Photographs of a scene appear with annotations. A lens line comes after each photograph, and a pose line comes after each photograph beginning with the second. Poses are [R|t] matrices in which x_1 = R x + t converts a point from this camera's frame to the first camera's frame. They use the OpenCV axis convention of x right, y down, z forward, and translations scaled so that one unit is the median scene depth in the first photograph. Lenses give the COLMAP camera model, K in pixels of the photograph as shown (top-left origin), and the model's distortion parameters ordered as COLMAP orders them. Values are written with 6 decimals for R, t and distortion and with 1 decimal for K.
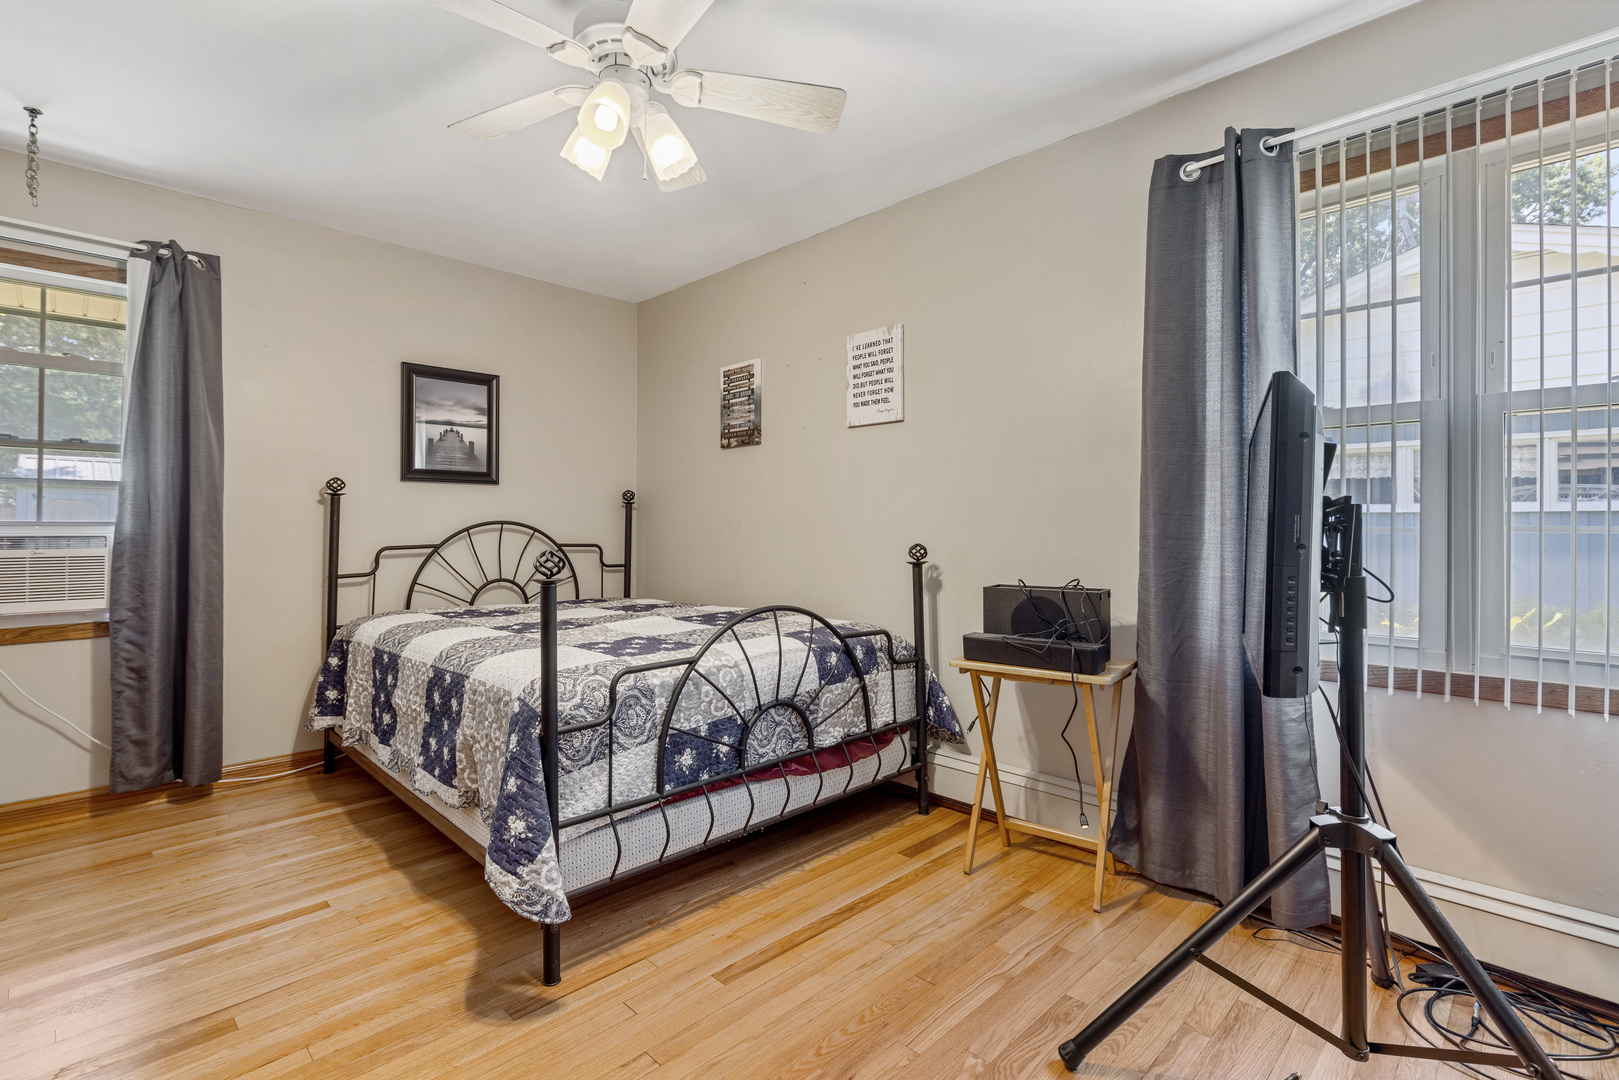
lens RADIAL K [[738.9, 0, 810.8], [0, 738.9, 530.0], [0, 0, 1]] dist [0.006116, -0.000730]
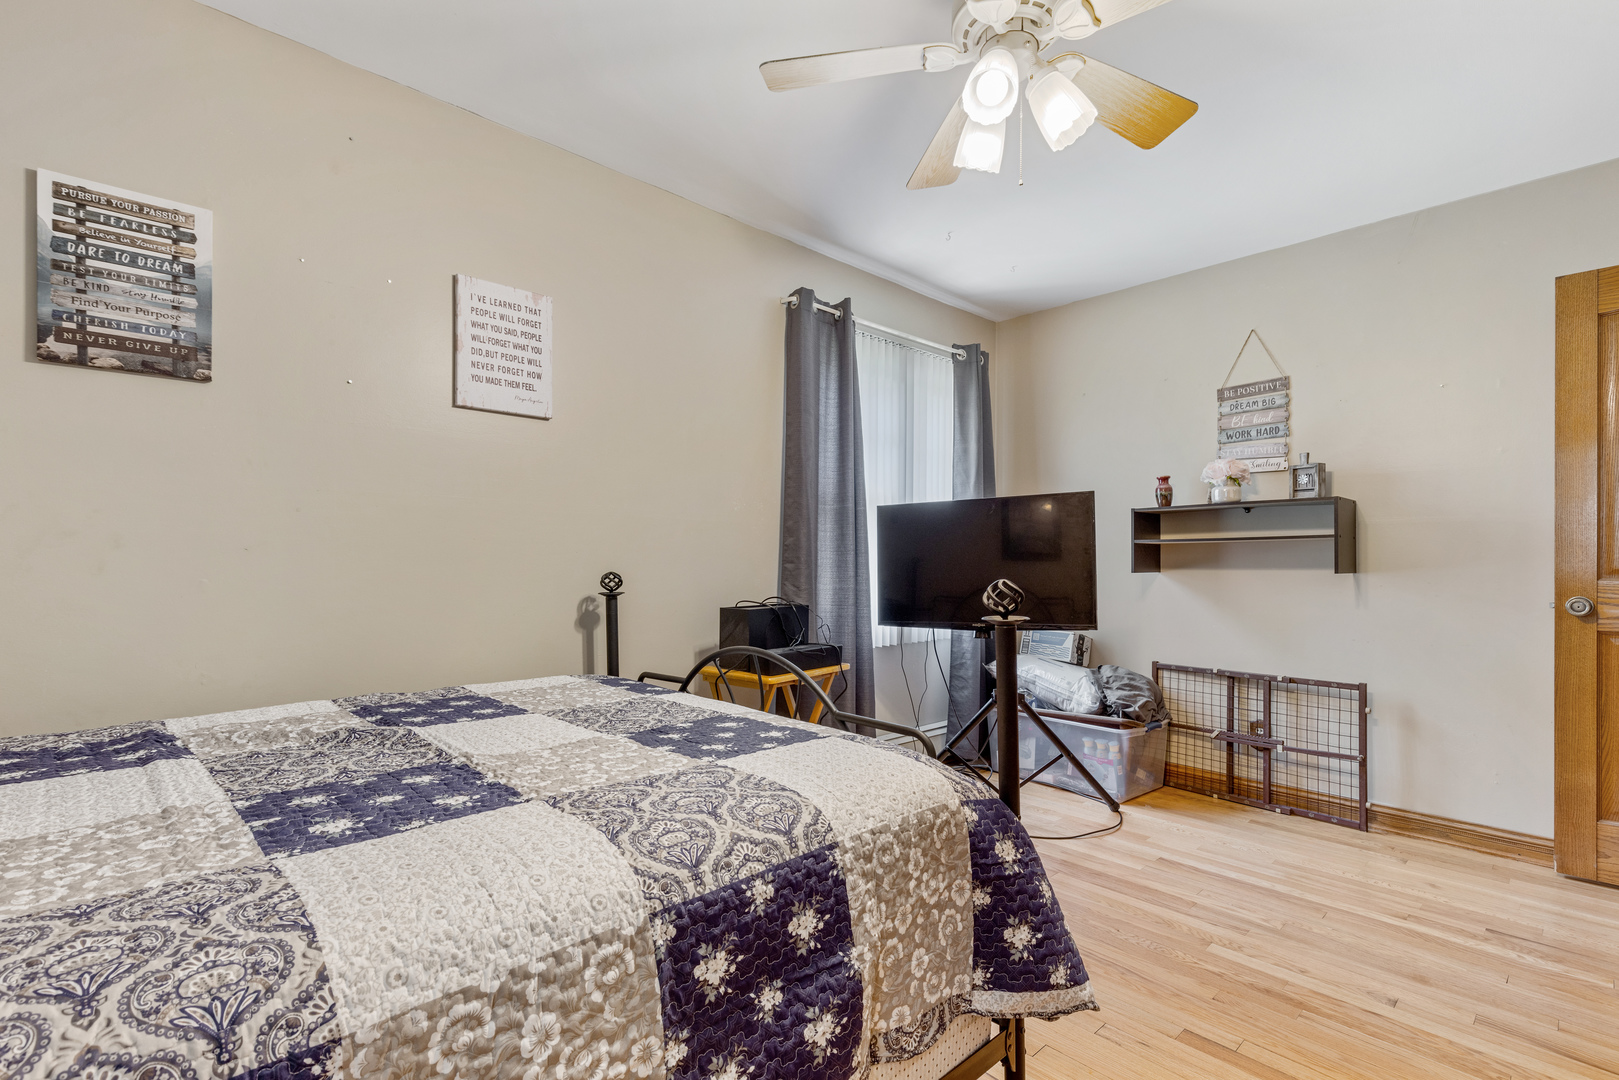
lens RADIAL K [[738.9, 0, 810.7], [0, 738.9, 552.8], [0, 0, 1]] dist [0.006116, -0.000730]
pose [[0.043048, 0.011372, 0.999008, -0.631822], [-0.000270, 0.999935, -0.011371, 0.005460], [-0.999073, 0.000219, 0.043048, 0.653629]]
